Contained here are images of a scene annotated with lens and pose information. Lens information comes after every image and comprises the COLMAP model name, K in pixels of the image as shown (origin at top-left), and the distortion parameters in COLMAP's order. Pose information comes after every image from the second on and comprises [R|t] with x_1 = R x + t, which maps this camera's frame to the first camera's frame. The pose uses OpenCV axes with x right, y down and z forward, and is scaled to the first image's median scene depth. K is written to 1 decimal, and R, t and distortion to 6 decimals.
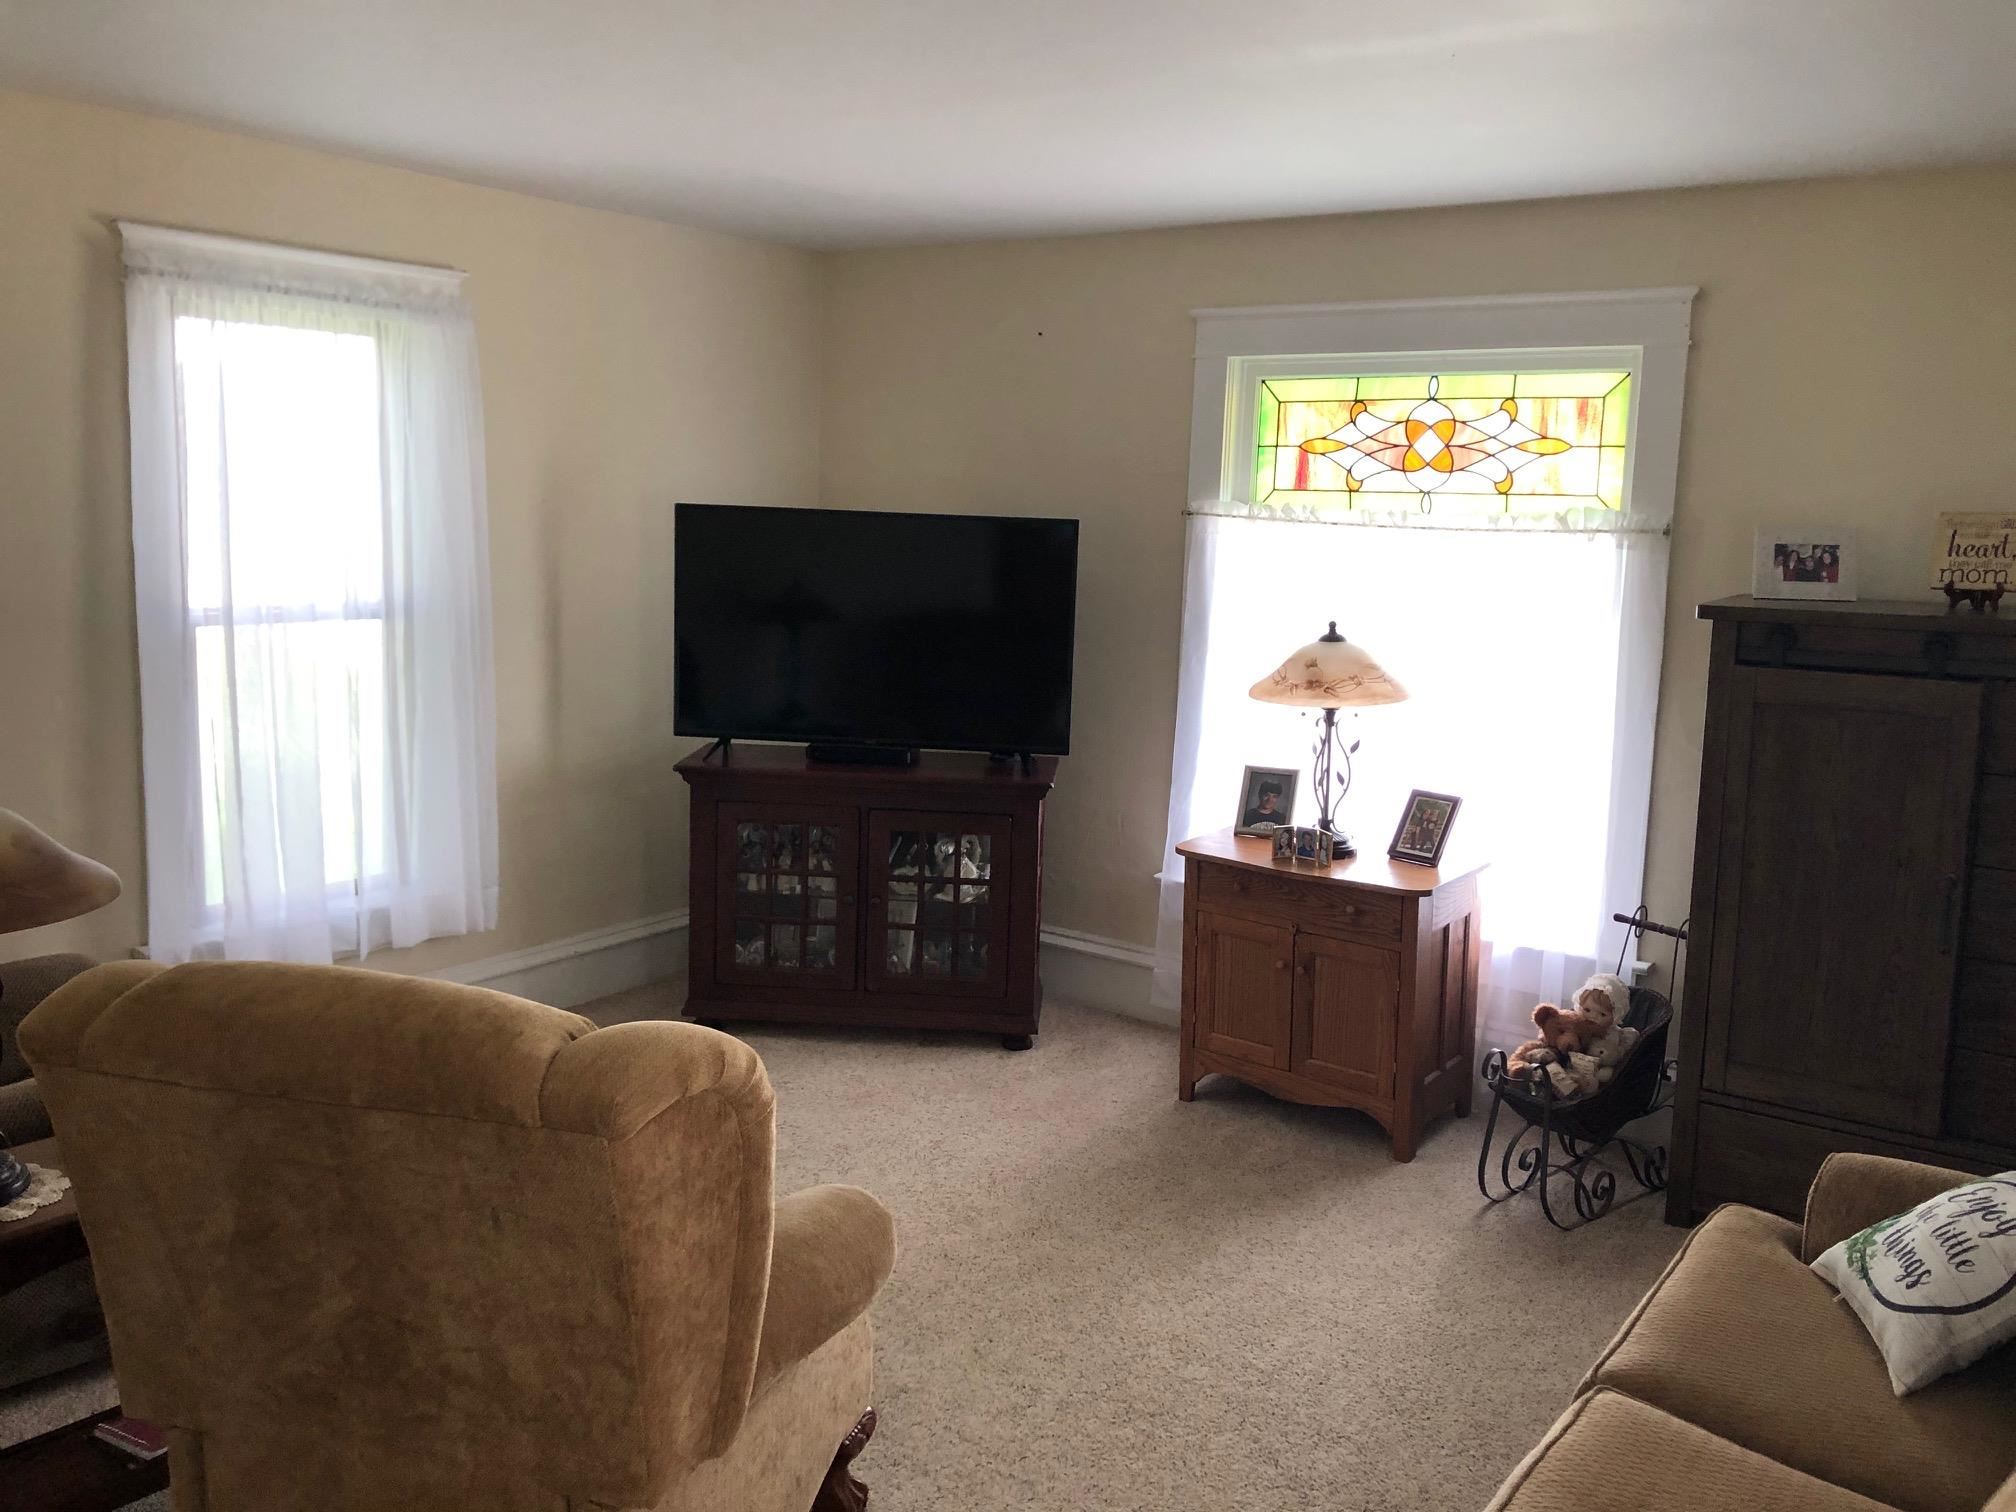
lens RADIAL K [[1664.6, 0, 1009.1], [0, 1664.6, 754.8], [0, 0, 1]] dist [-0.001109, -0.001532]
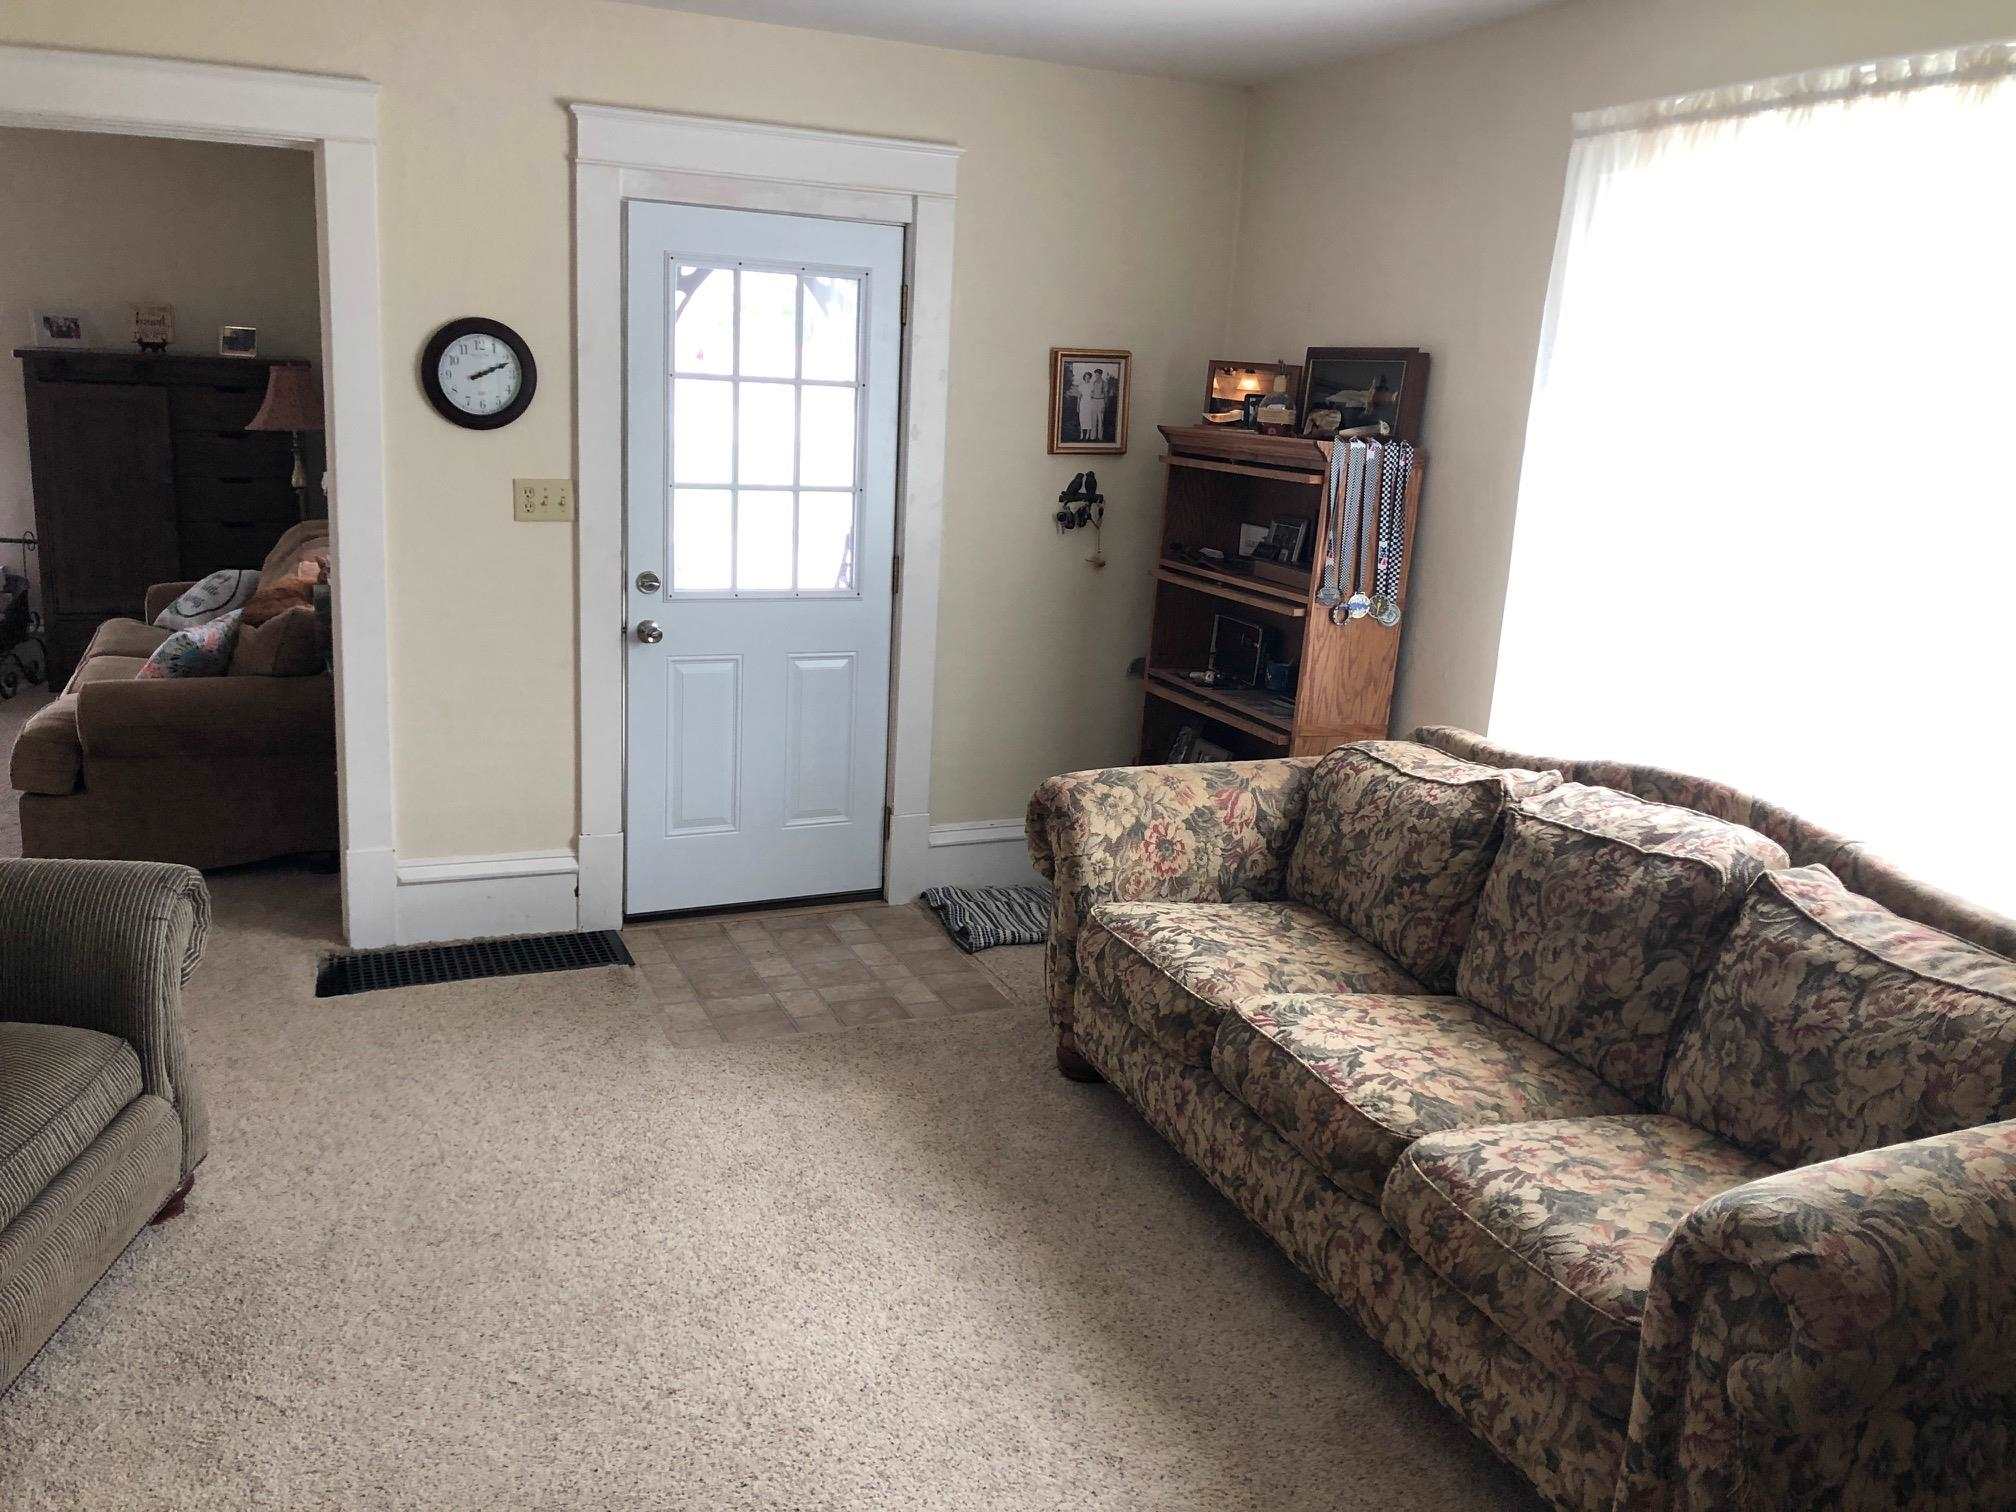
lens RADIAL K [[1664.6, 0, 1009.6], [0, 1664.6, 752.6], [0, 0, 1]] dist [-0.001109, -0.001532]
pose [[0.505800, -0.192498, 0.840899, -0.683441], [0.088070, 0.981215, 0.171644, 0.133208], [-0.858143, -0.012759, 0.513251, -0.932974]]
